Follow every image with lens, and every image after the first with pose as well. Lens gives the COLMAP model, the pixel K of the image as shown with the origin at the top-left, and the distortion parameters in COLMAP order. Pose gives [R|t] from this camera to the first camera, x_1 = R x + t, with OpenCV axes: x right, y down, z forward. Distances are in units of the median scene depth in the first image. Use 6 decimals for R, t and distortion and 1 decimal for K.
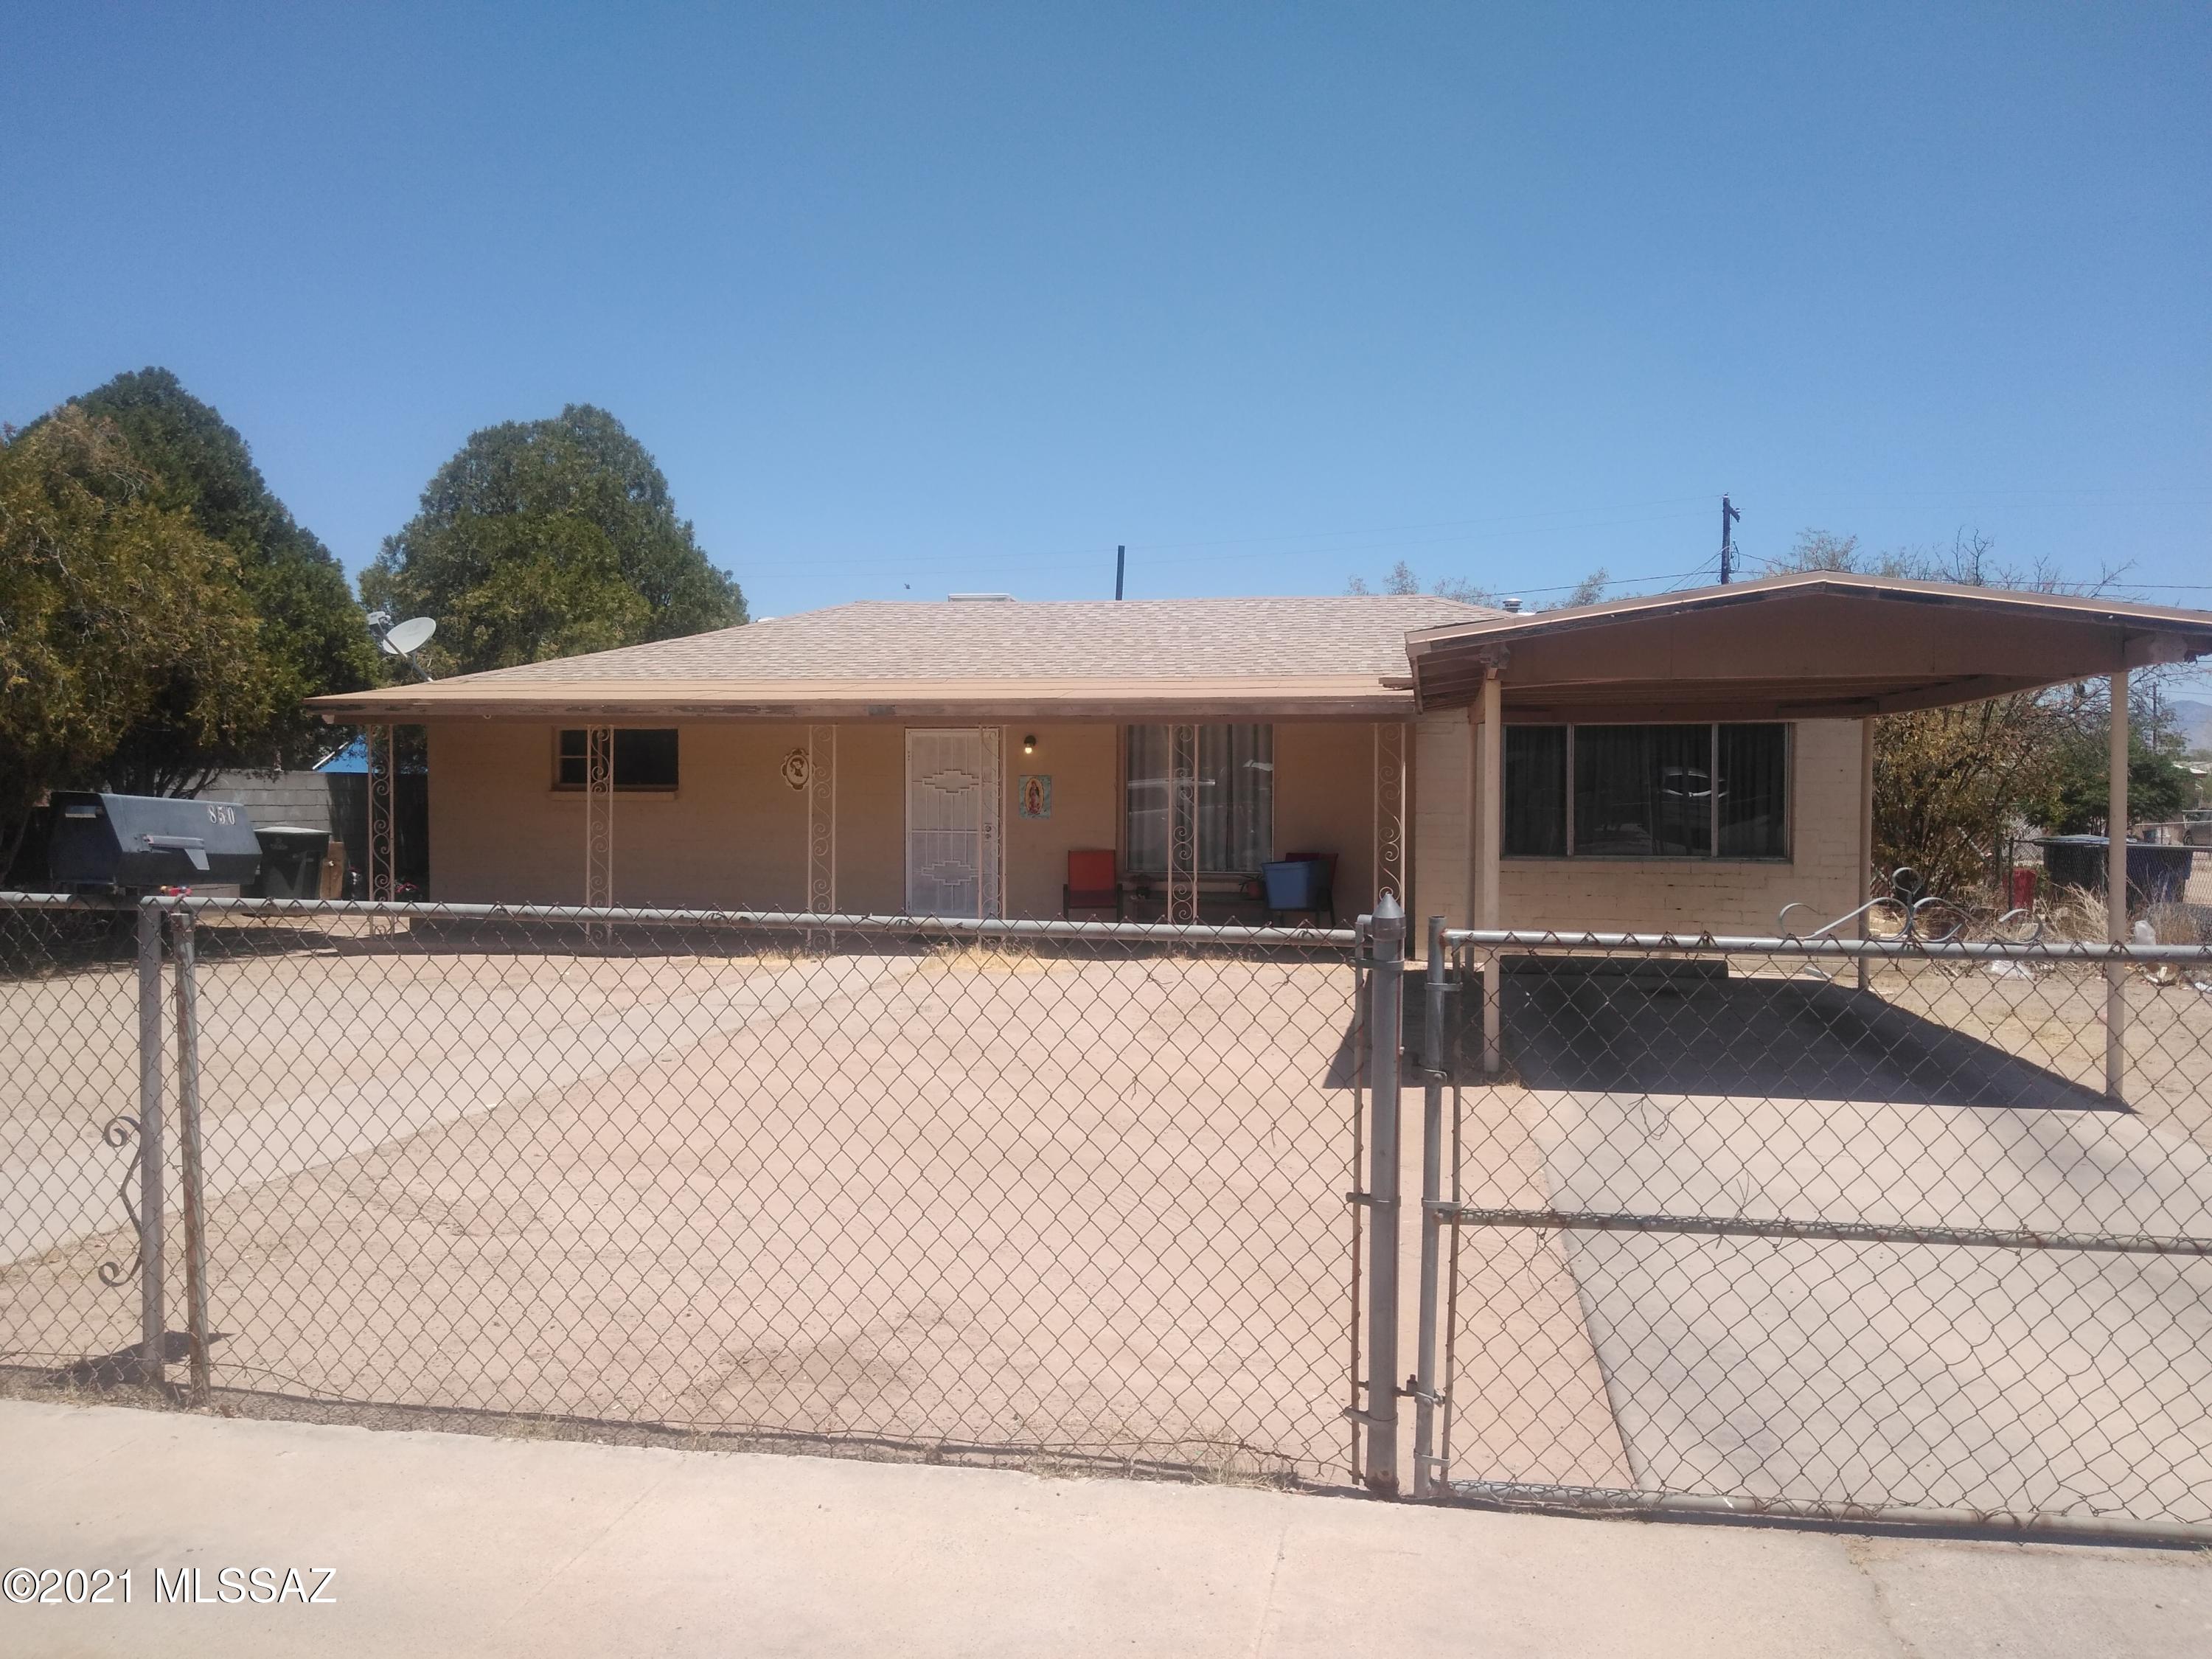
lens RADIAL K [[1735.2, 0, 1110.3], [0, 1735.2, 836.2], [0, 0, 1]] dist [0.031748, -0.033130]
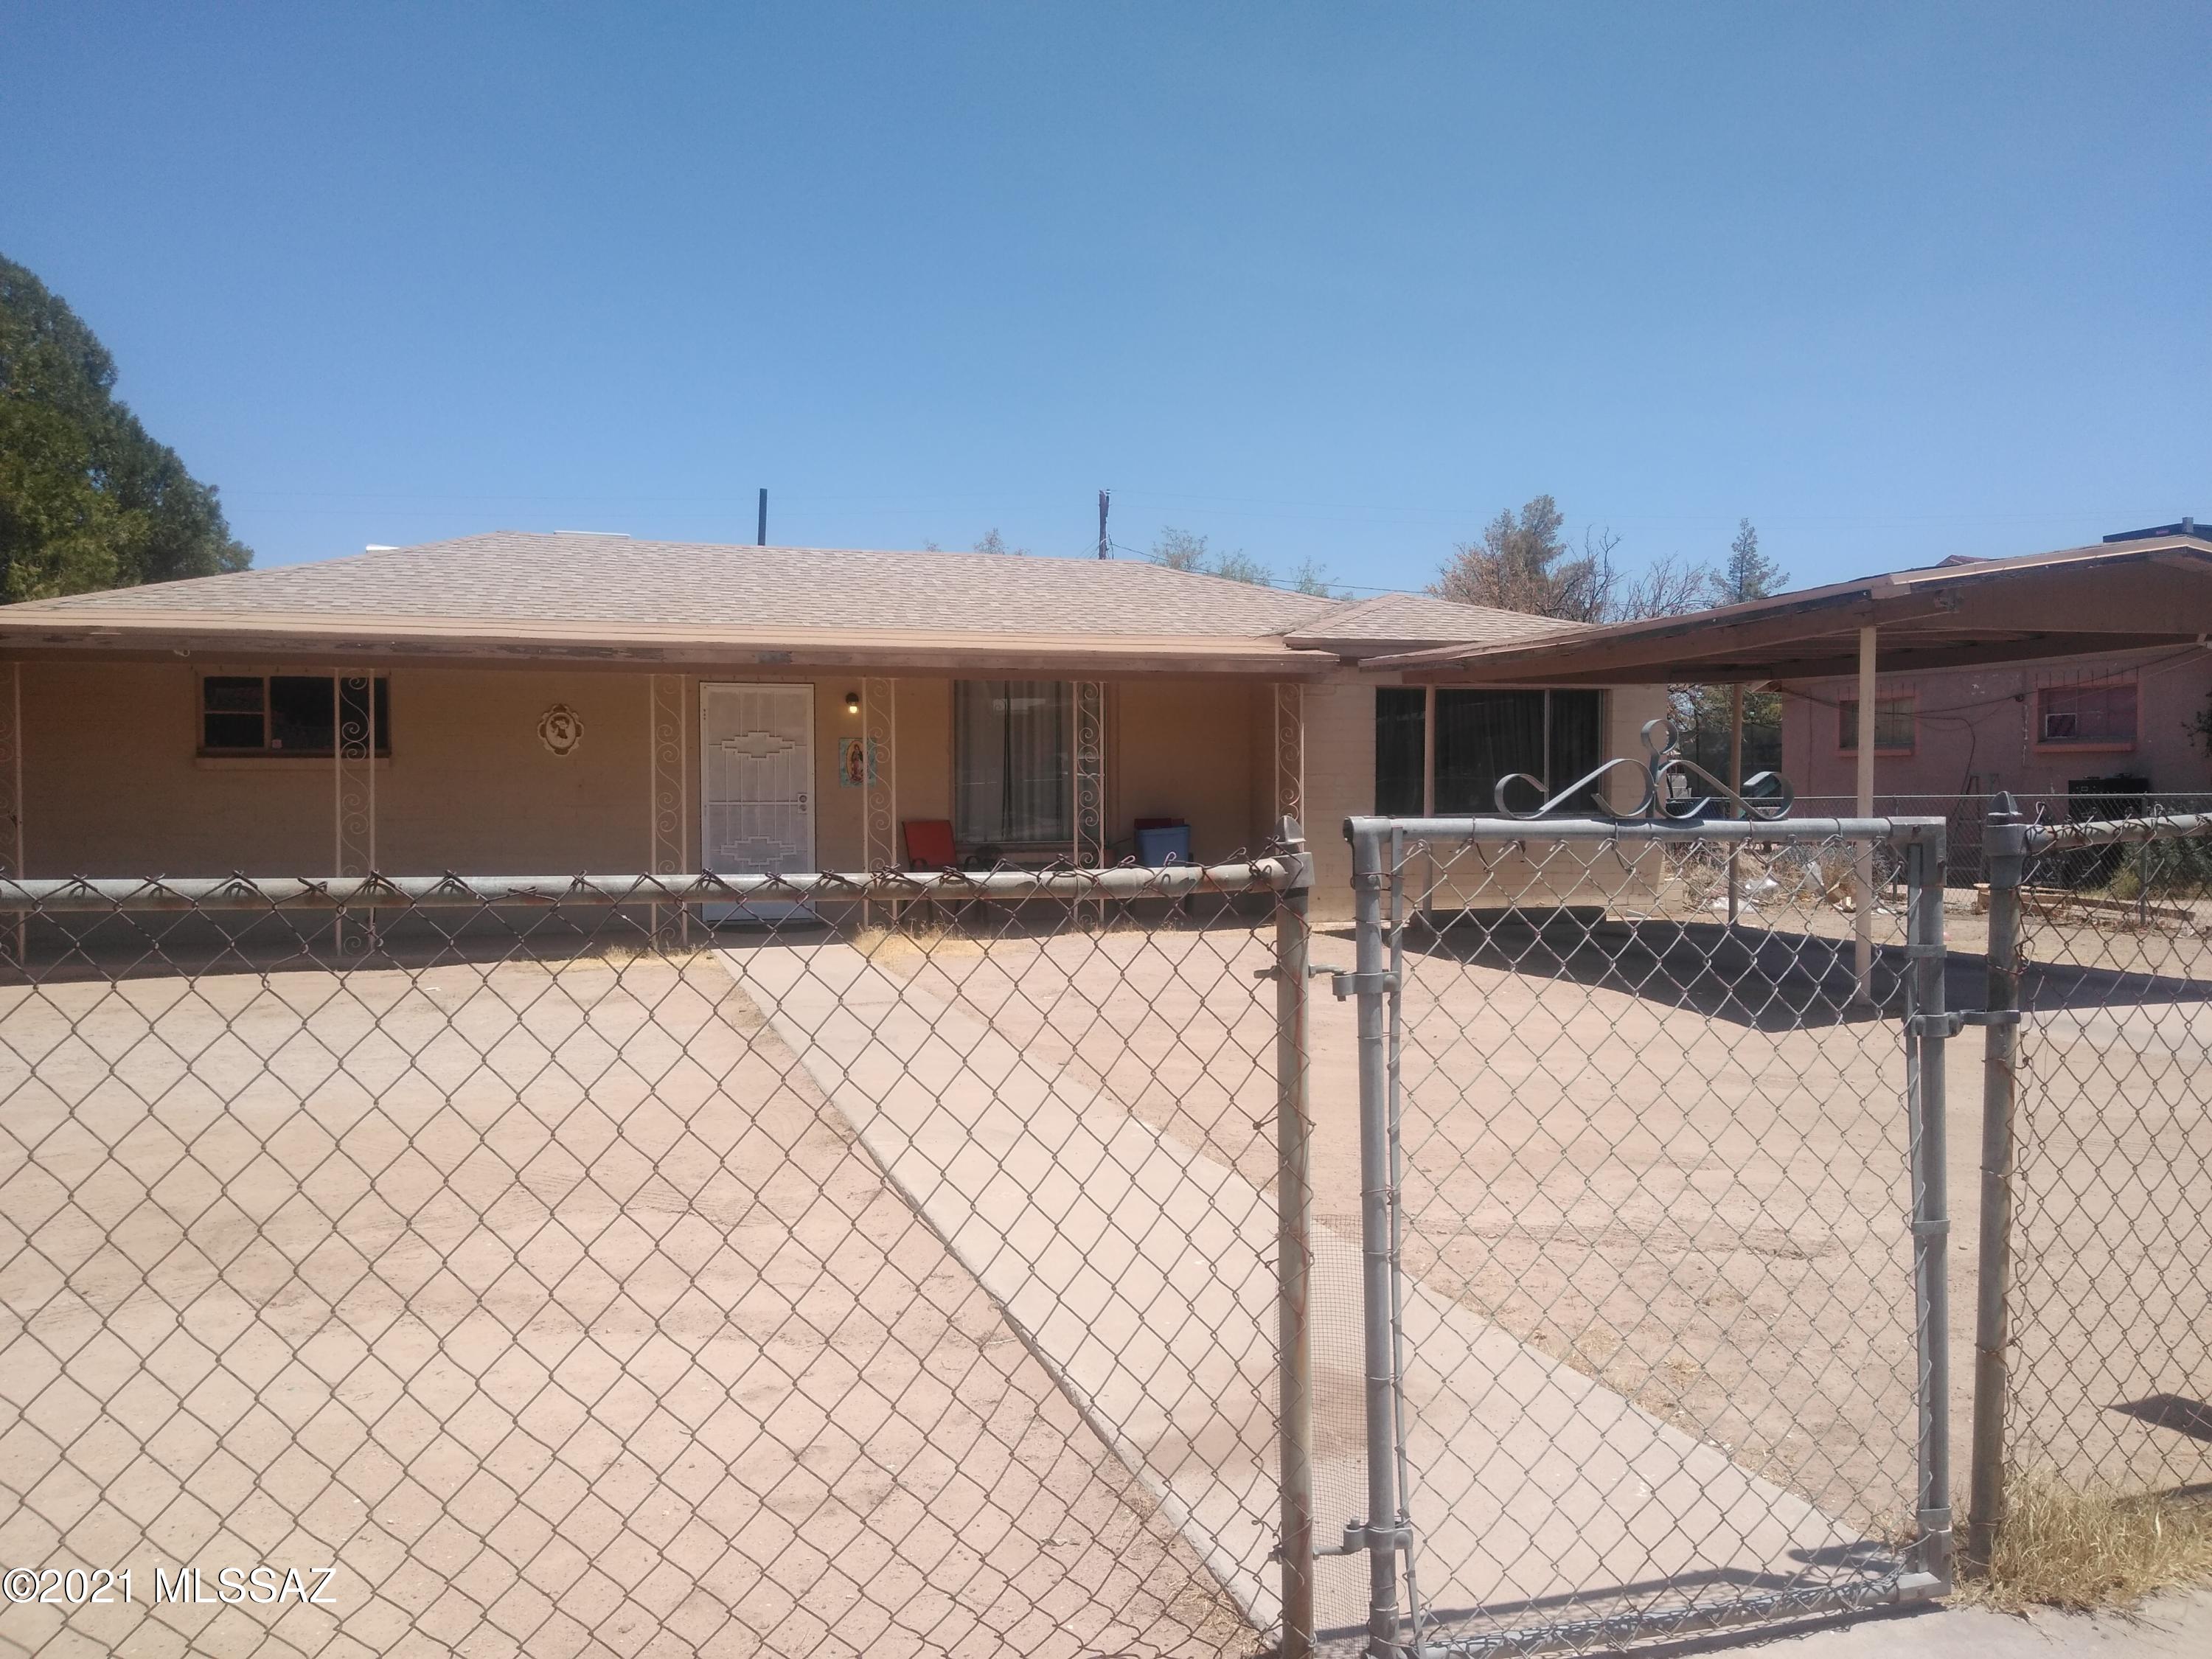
lens RADIAL K [[1735.2, 0, 1106.2], [0, 1735.2, 830.6], [0, 0, 1]] dist [0.031748, -0.033130]
pose [[0.878078, -0.021257, 0.478044, -0.356556], [0.019611, 0.999772, 0.008434, 0.007207], [-0.478115, 0.001969, 0.878295, 0.160648]]
